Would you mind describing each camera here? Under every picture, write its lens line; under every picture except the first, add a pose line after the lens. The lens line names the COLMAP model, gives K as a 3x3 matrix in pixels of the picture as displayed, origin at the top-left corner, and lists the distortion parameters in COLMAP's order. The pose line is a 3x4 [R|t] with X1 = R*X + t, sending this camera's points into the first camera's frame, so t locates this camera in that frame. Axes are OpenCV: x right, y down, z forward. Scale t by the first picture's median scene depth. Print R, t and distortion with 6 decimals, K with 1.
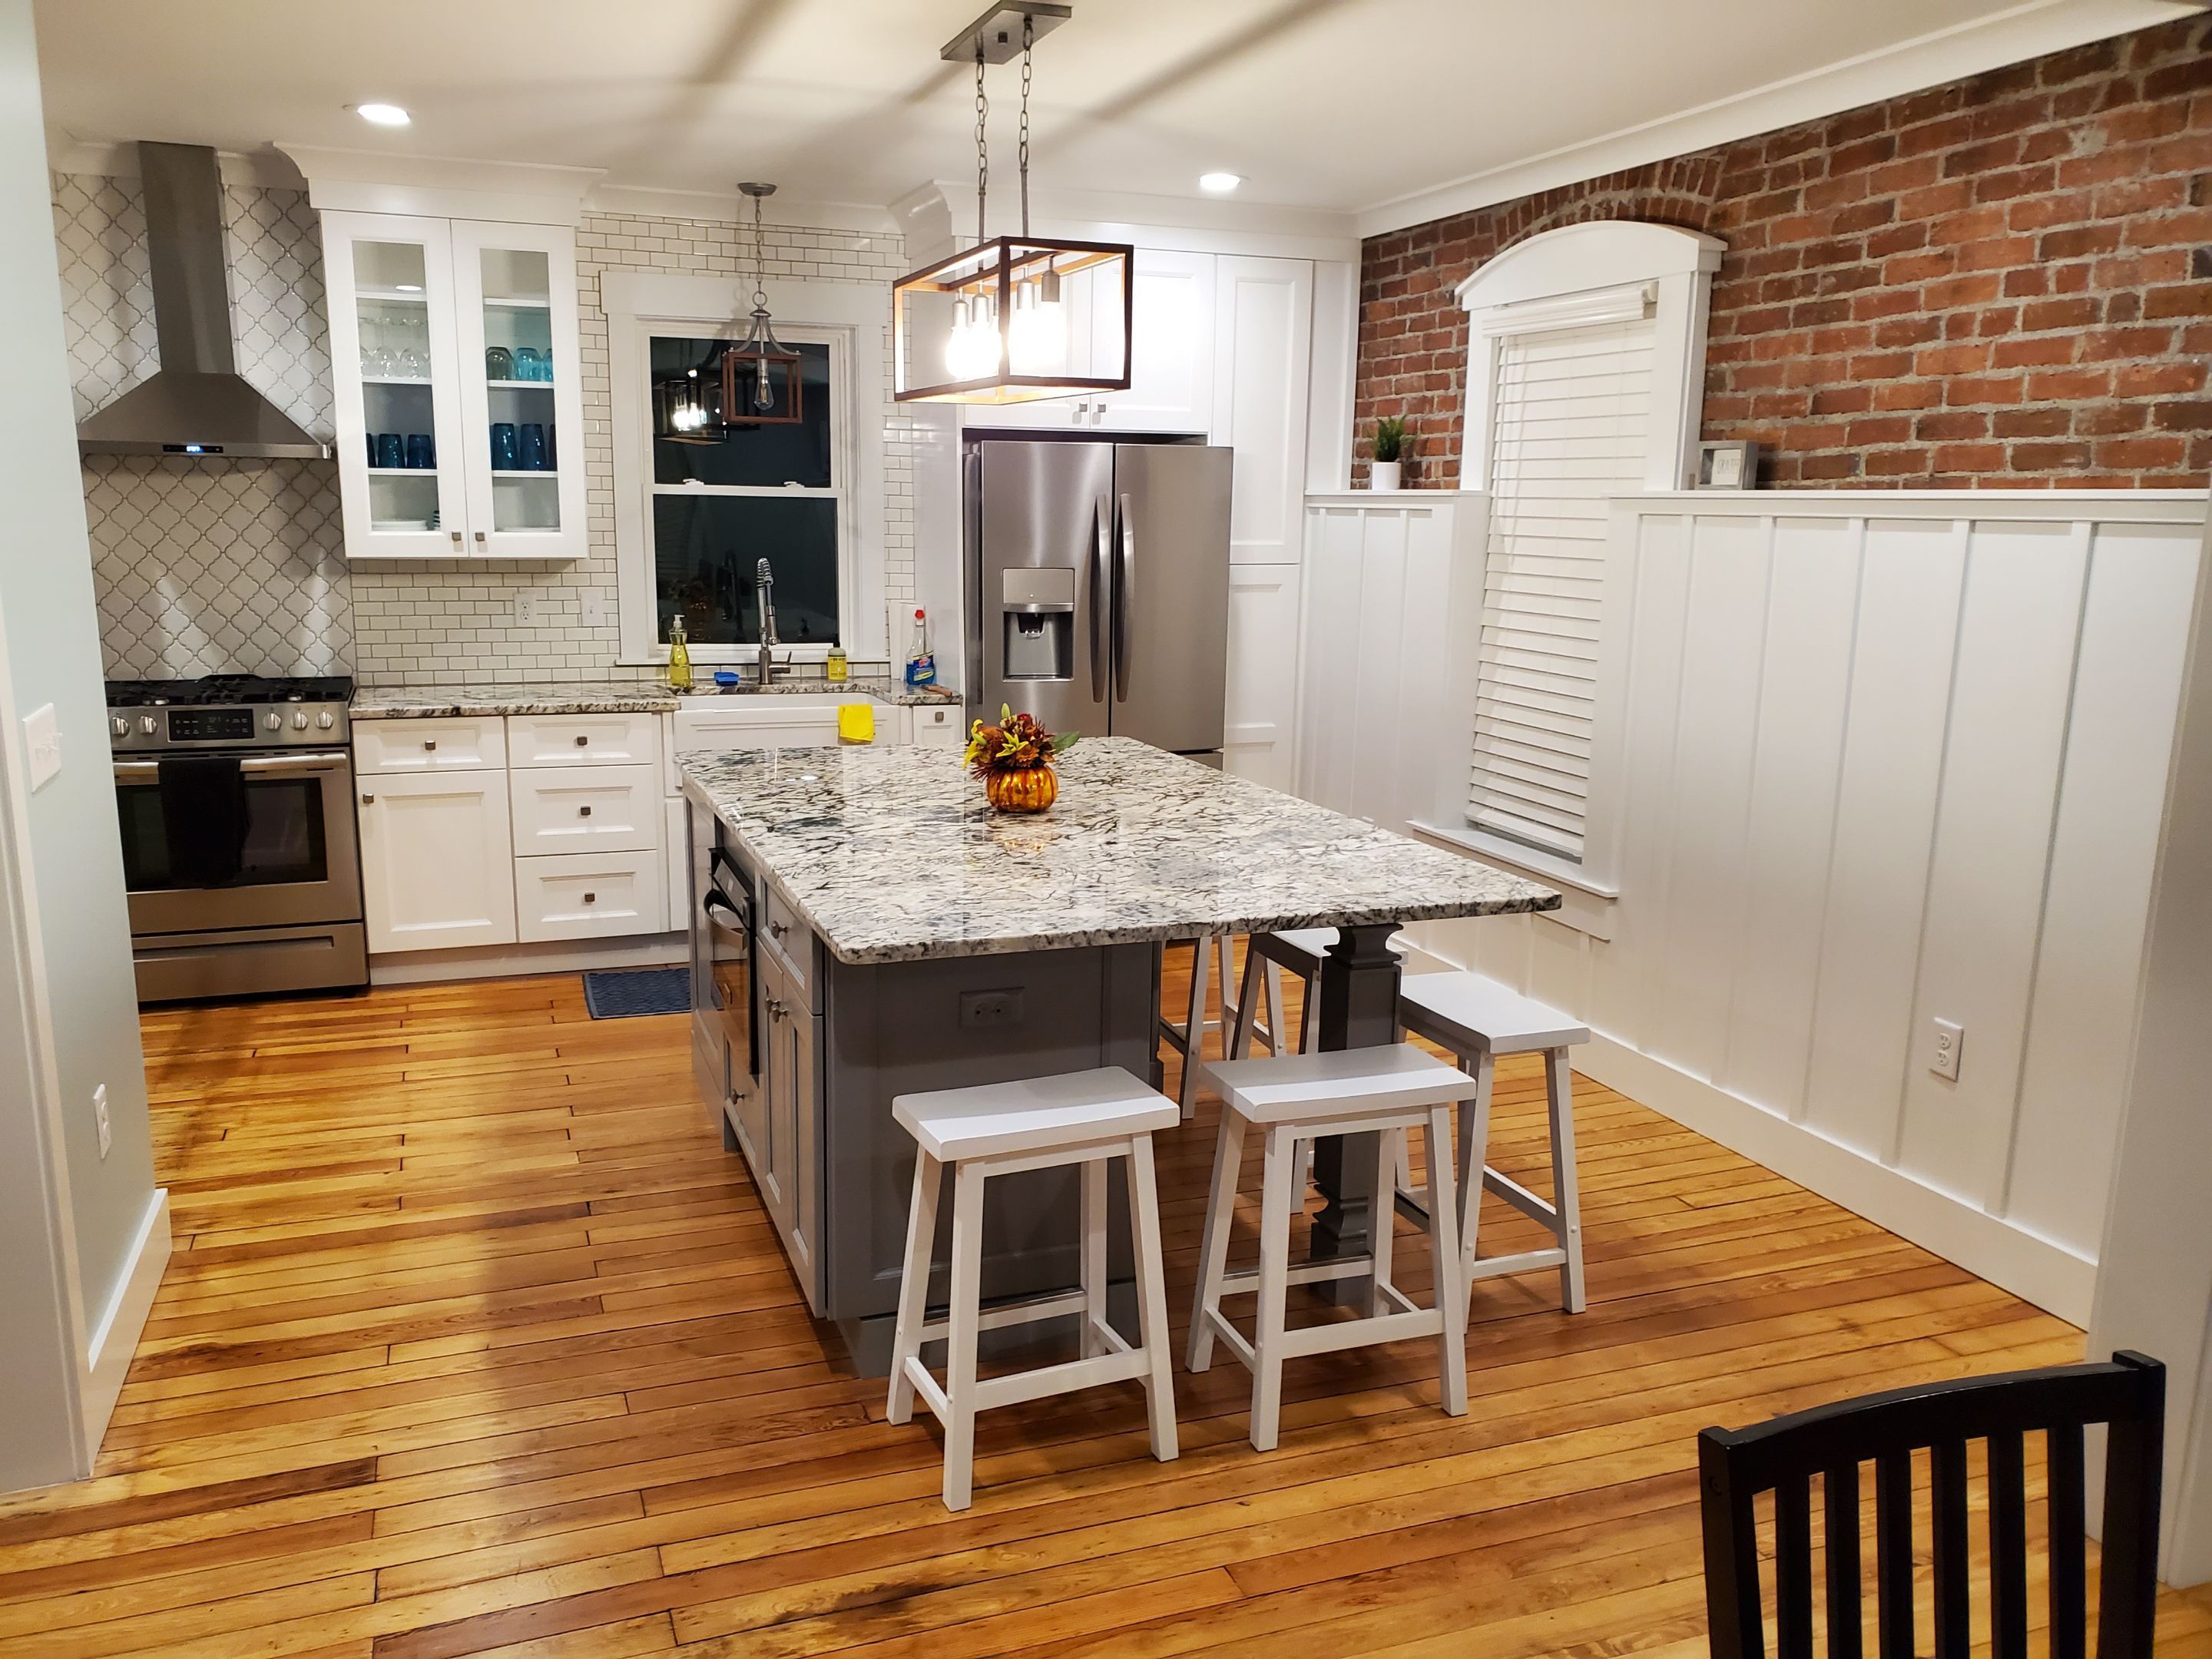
lens RADIAL K [[1729.8, 0, 1057.1], [0, 1729.8, 840.4], [0, 0, 1]] dist [0.019706, -0.010464]
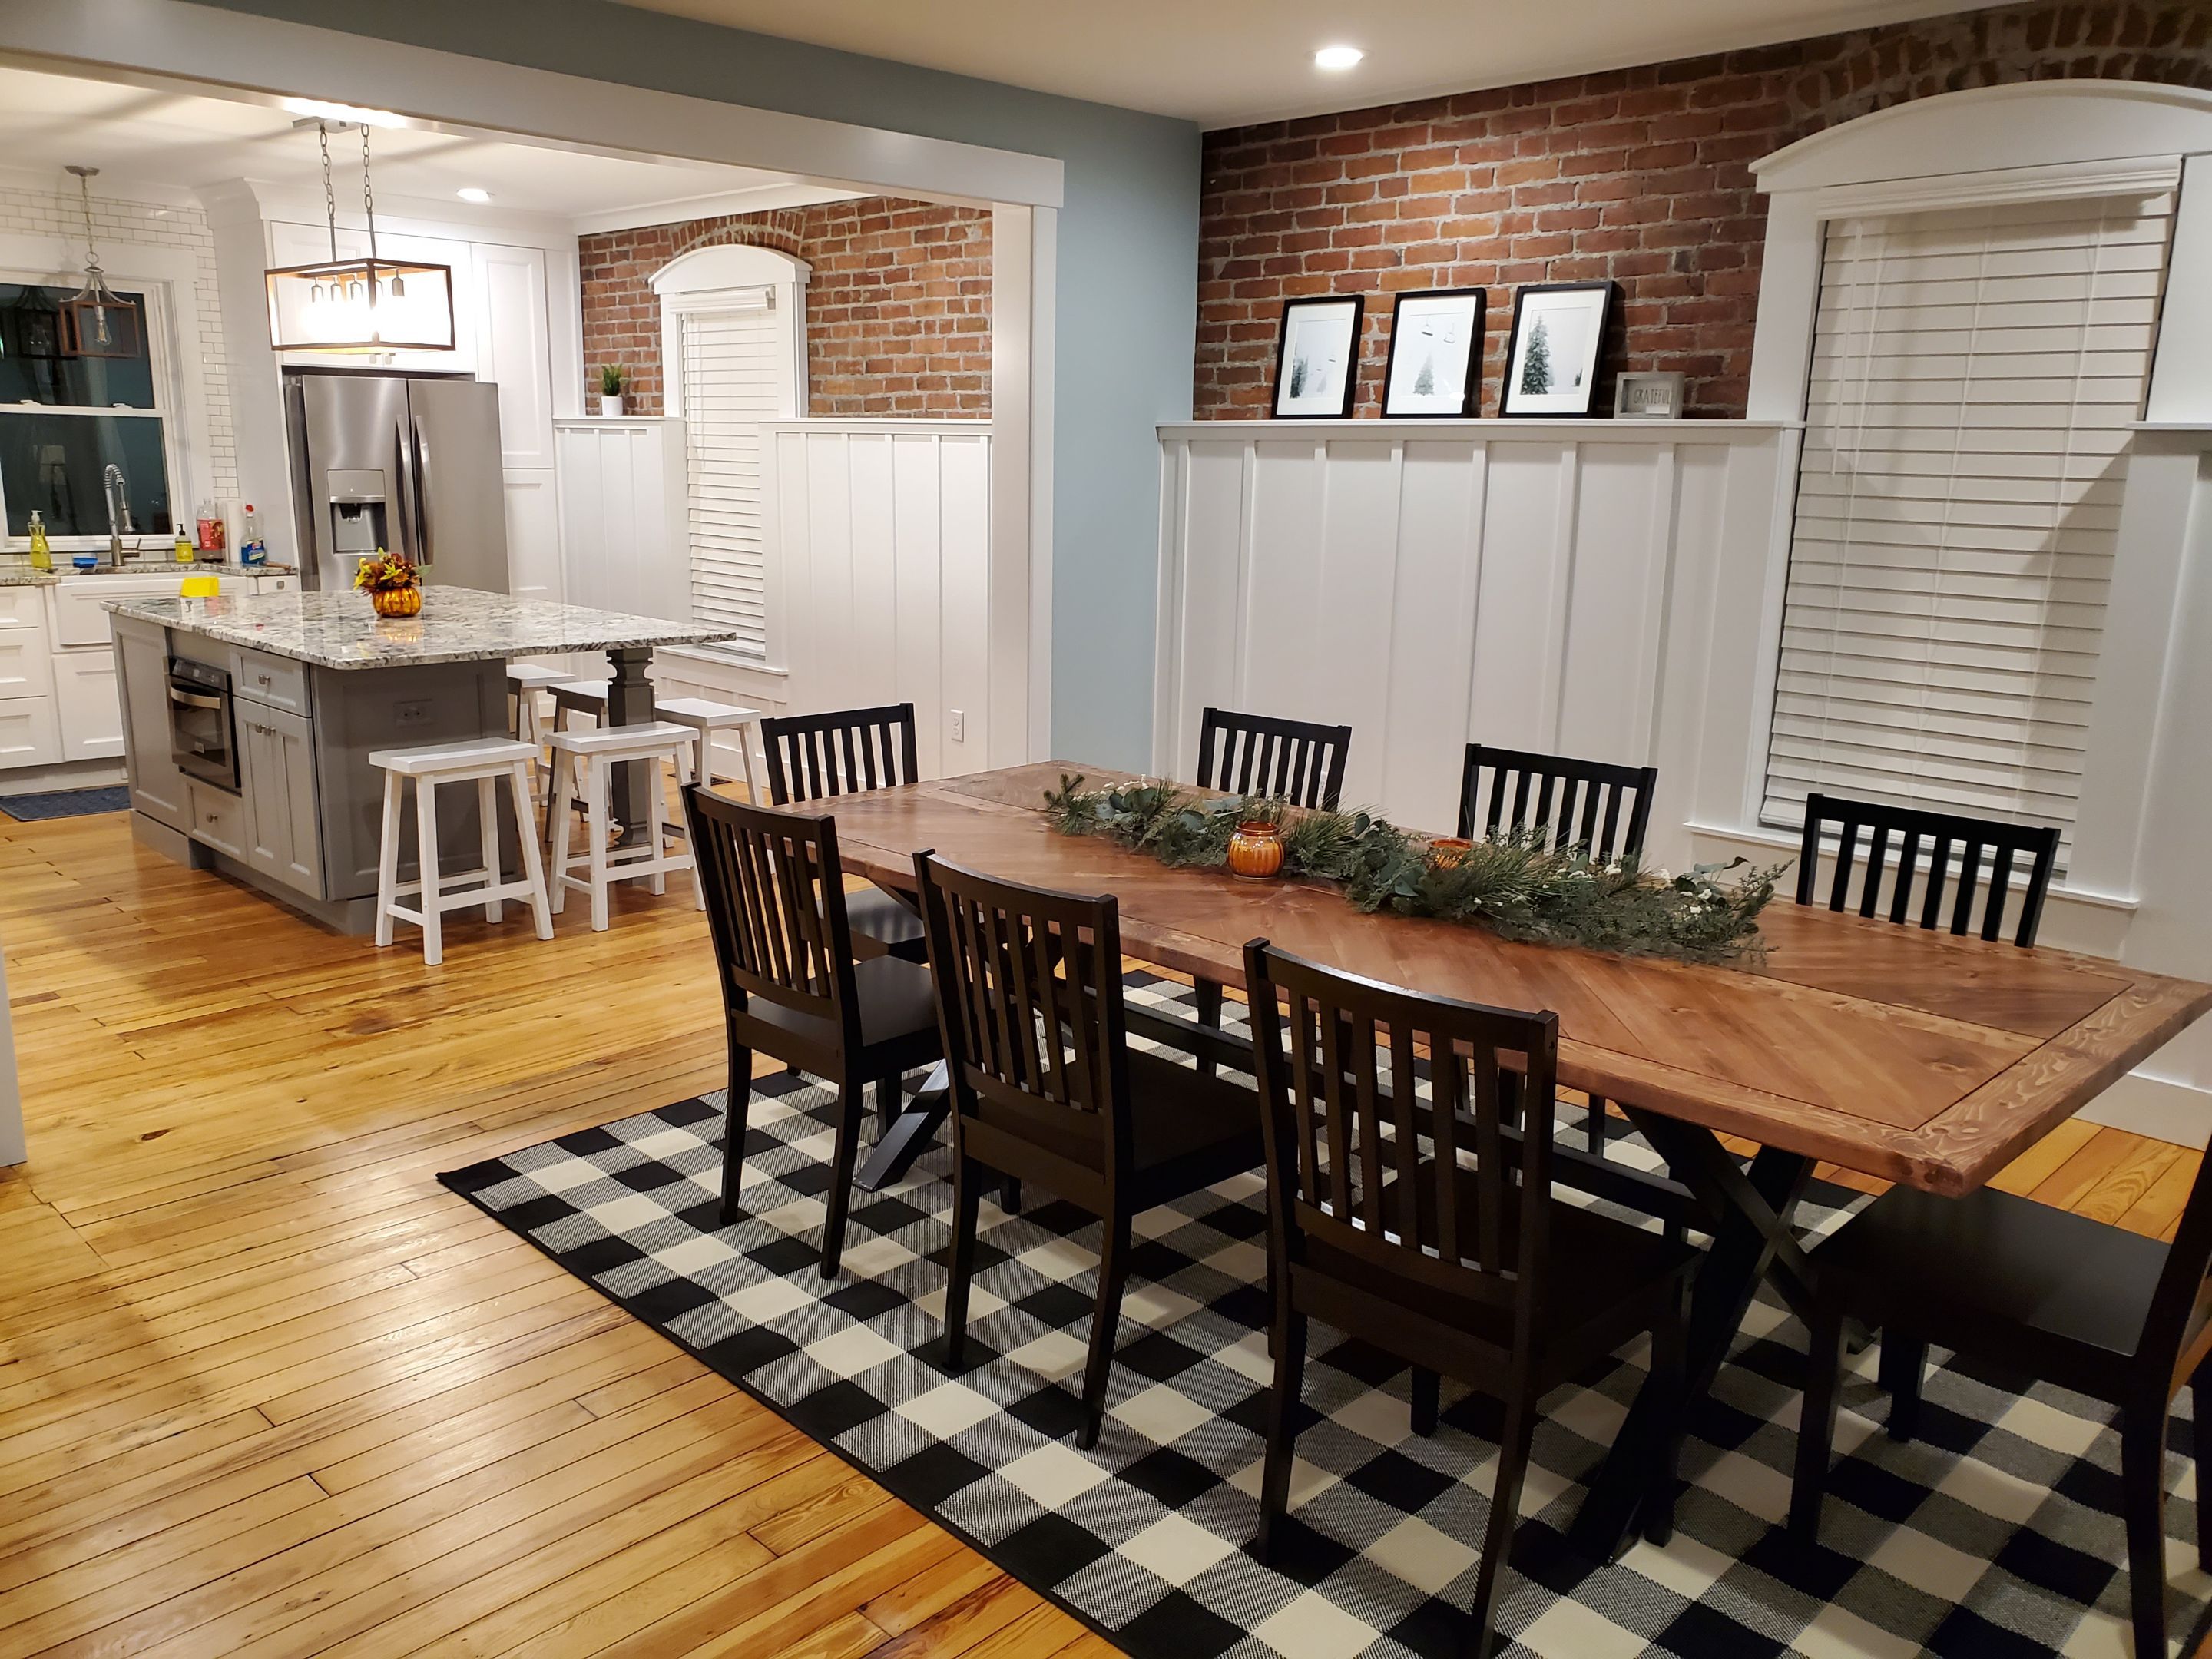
lens RADIAL K [[1729.8, 0, 1114.1], [0, 1729.8, 822.0], [0, 0, 1]] dist [0.019706, -0.010464]
pose [[0.893994, -0.093236, 0.438272, -0.137792], [0.081532, 0.995632, 0.045498, 0.139541], [-0.440599, -0.004942, 0.897690, -0.653028]]
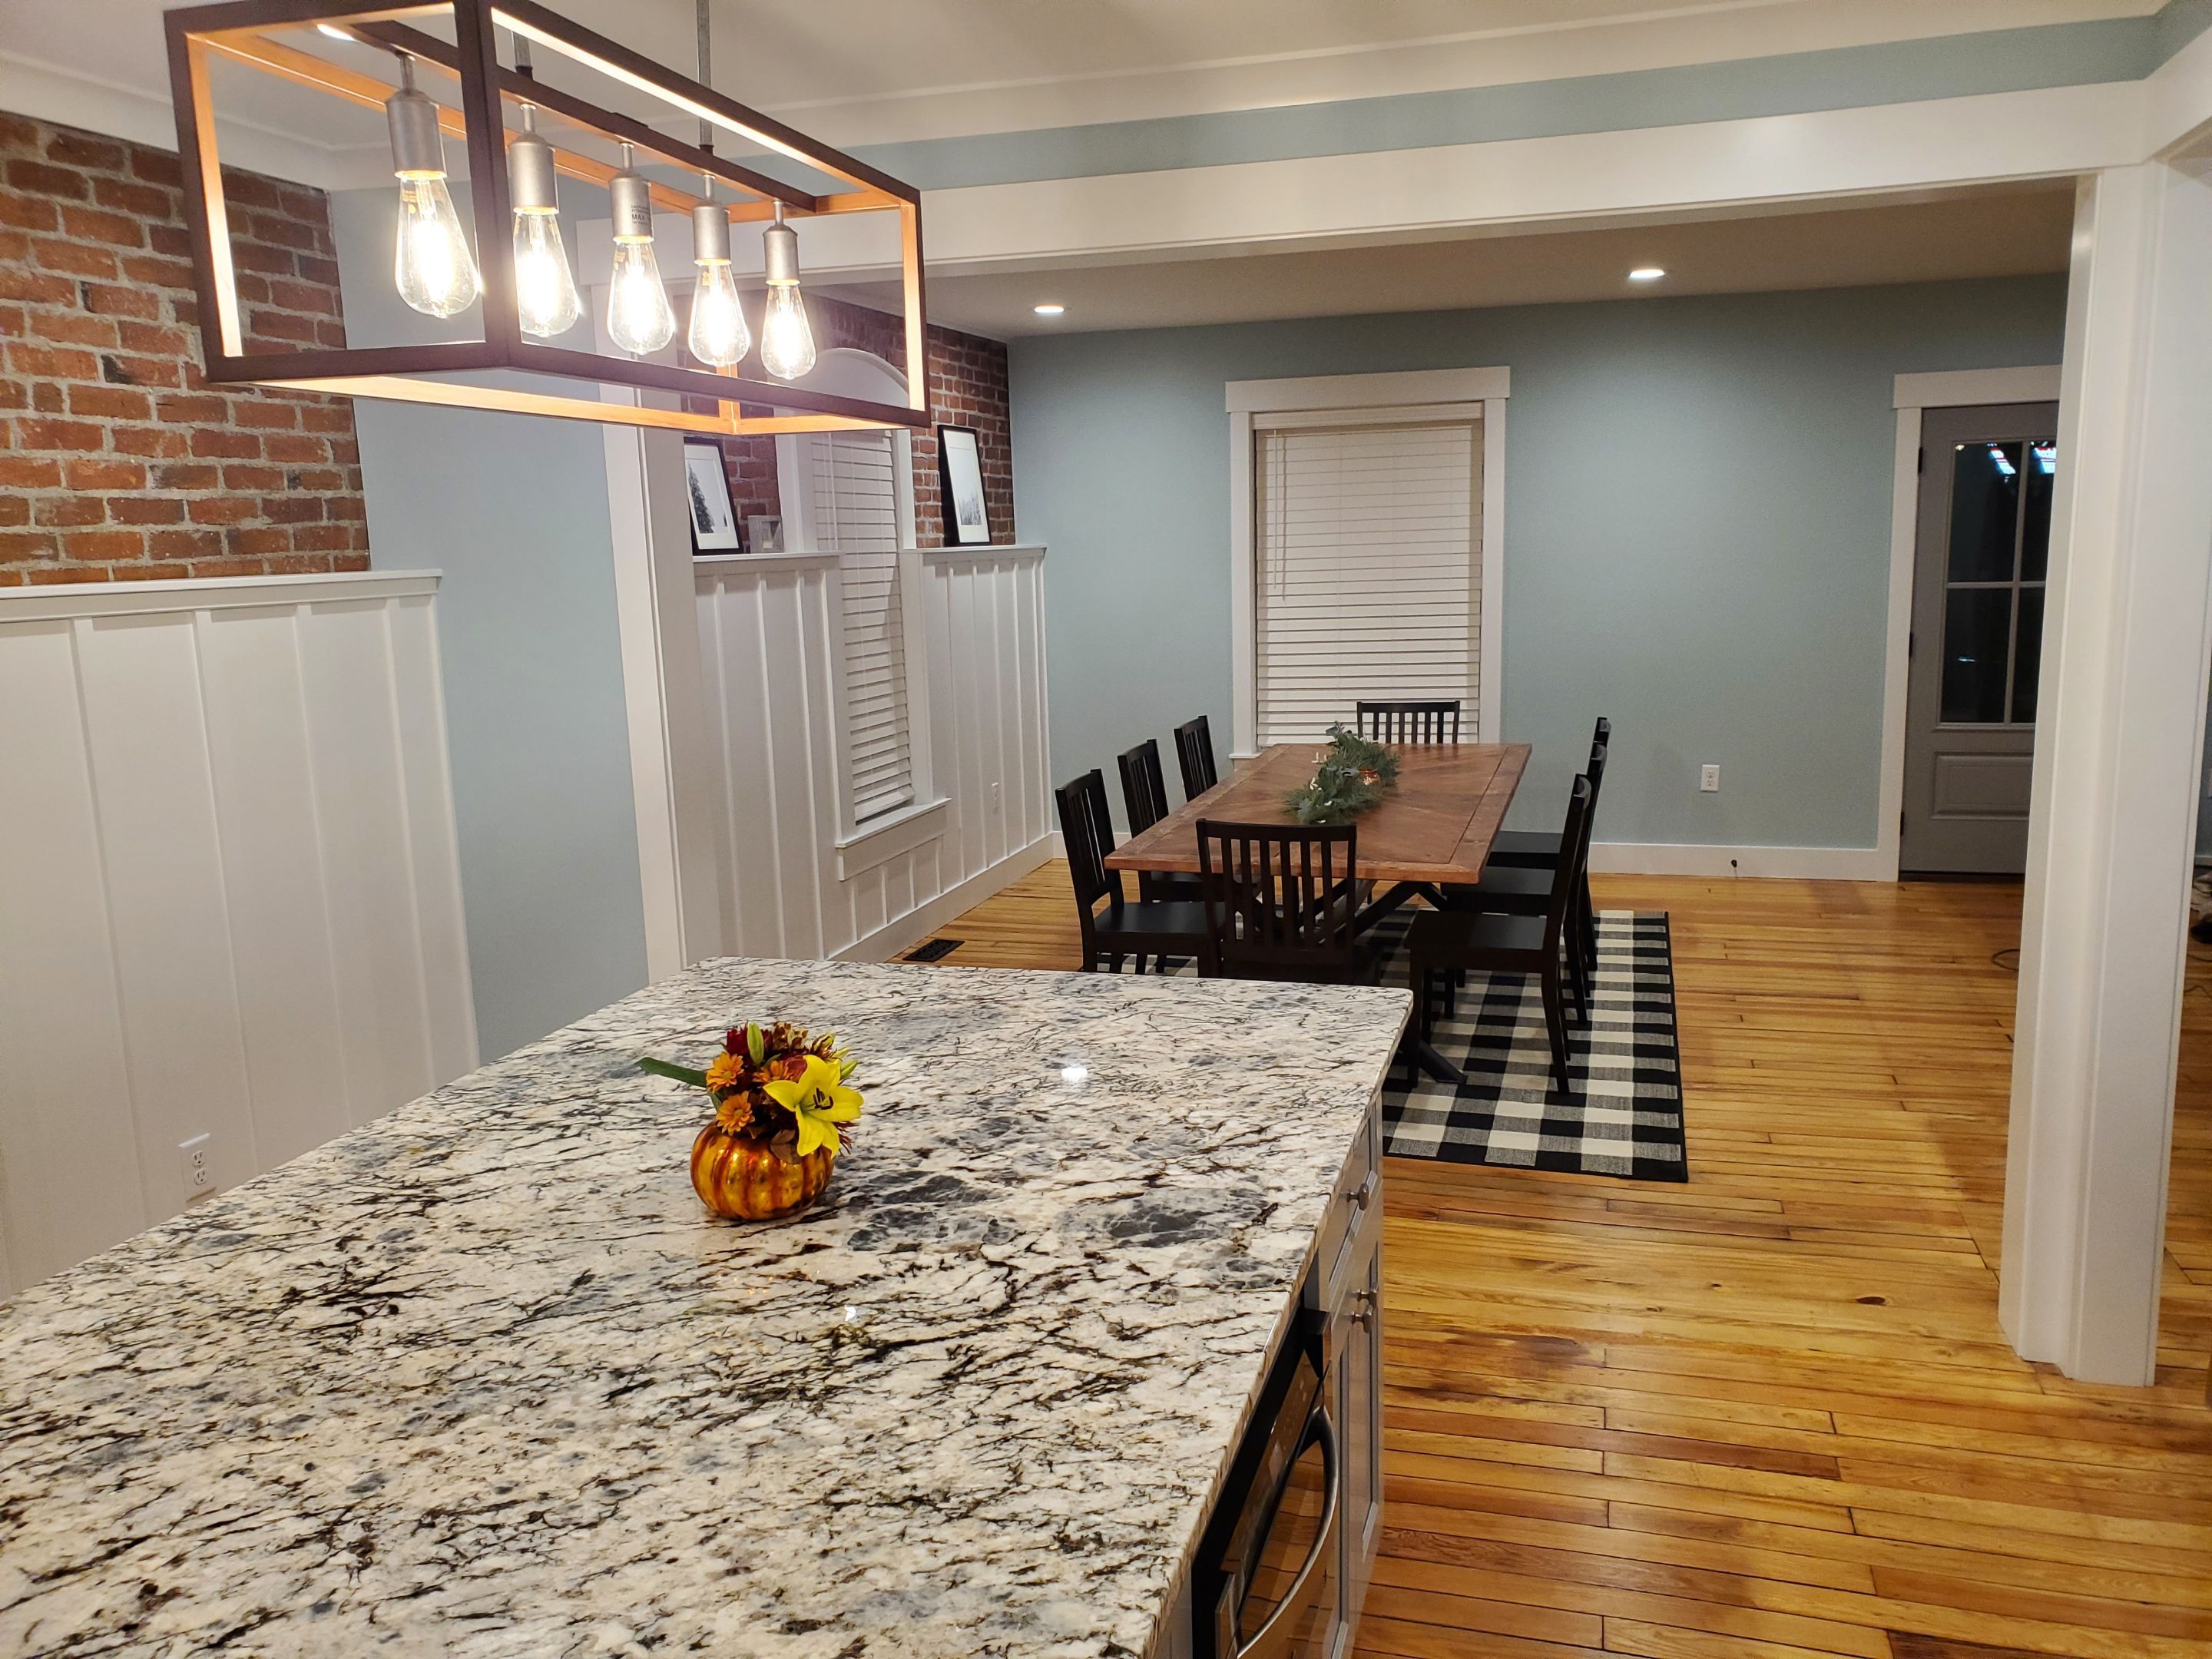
lens RADIAL K [[1729.8, 0, 1118.9], [0, 1729.8, 841.0], [0, 0, 1]] dist [0.019706, -0.010464]
pose [[-0.822674, -0.088885, 0.561522, -0.368217], [0.129739, 0.932287, 0.337653, -0.265992], [-0.553512, 0.350629, -0.755436, 1.217985]]
